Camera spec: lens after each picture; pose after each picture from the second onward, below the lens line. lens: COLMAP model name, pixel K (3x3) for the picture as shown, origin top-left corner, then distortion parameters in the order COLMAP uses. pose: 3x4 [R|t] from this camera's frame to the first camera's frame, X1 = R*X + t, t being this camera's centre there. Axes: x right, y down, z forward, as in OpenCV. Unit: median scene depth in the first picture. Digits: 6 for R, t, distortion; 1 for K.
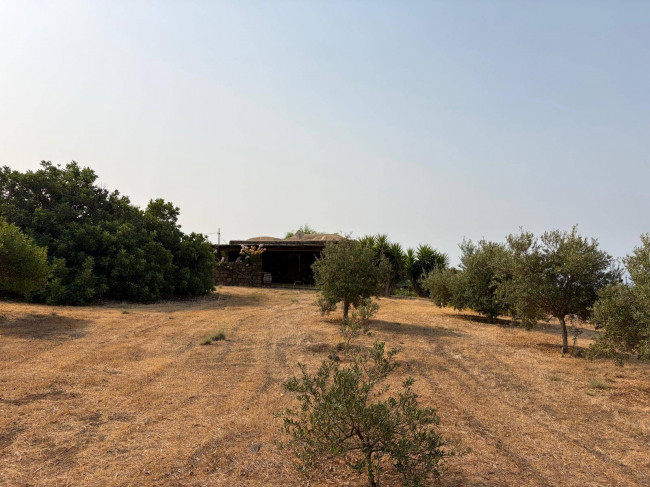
lens RADIAL K [[259.9, 0, 326.3], [0, 259.9, 244.9], [0, 0, 1]] dist [0.004072, -0.001305]
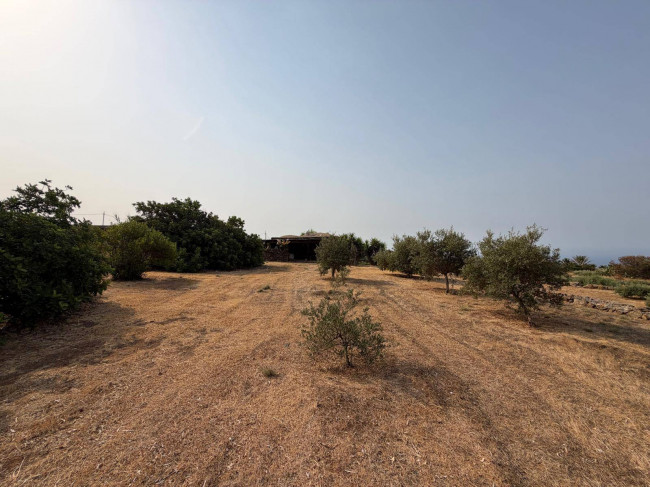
lens RADIAL K [[259.9, 0, 325.0], [0, 259.9, 247.5], [0, 0, 1]] dist [0.004072, -0.001305]
pose [[0.999822, -0.017014, -0.008125, 0.035610], [0.016808, 0.999550, -0.024830, 0.113715], [0.008544, 0.024689, 0.999659, -0.921549]]
